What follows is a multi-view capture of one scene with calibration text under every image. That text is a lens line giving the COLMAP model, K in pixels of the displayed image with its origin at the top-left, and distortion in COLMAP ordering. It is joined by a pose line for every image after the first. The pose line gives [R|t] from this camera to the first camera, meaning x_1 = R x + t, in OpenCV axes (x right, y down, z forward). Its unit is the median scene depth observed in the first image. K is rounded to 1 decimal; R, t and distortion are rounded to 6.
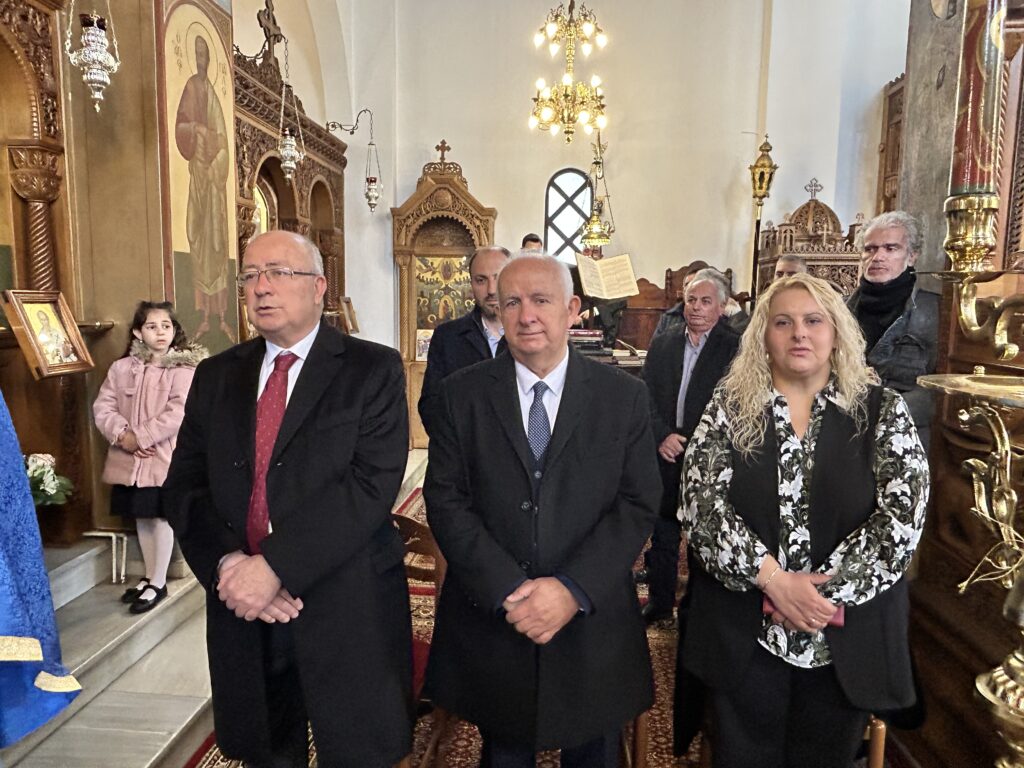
lens RADIAL K [[680.8, 0, 512.0], [0, 680.8, 384.0], [0, 0, 1]] dist [0.000431, 0.000408]
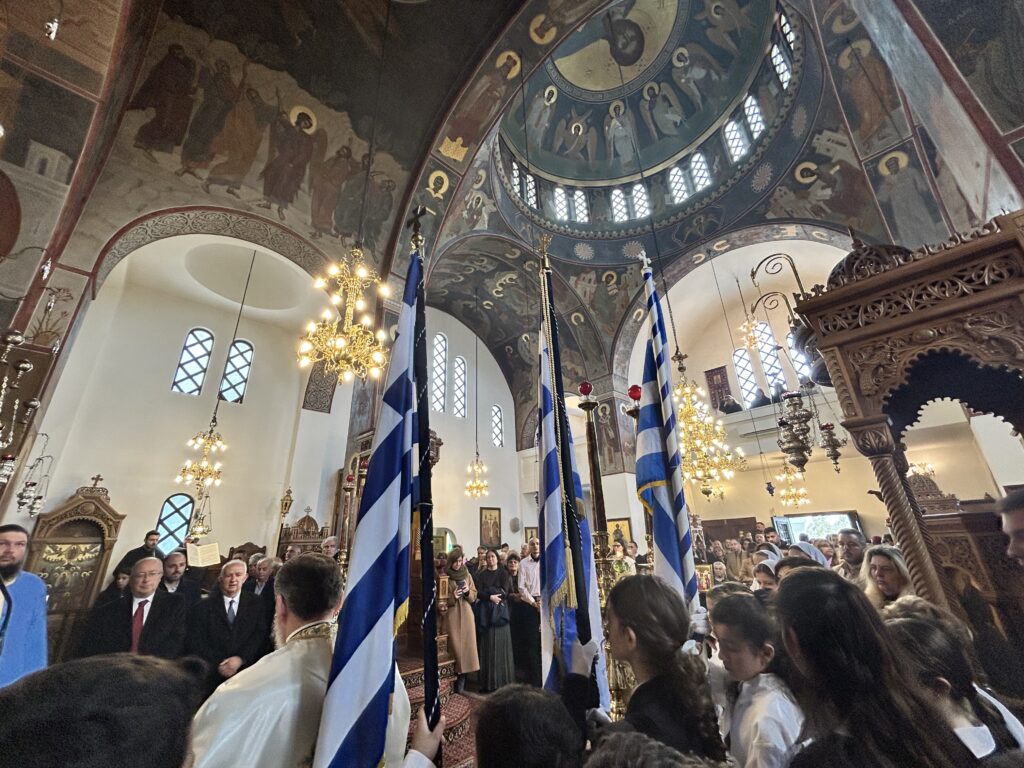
lens RADIAL K [[408.7, 0, 512.0], [0, 408.7, 384.0], [0, 0, 1]] dist [0.001982, 0.000241]
pose [[0.641885, 0.252278, 0.724113, -0.241077], [0.130885, 0.894425, -0.427636, 0.025897], [-0.755548, 0.369269, 0.541099, -0.468003]]
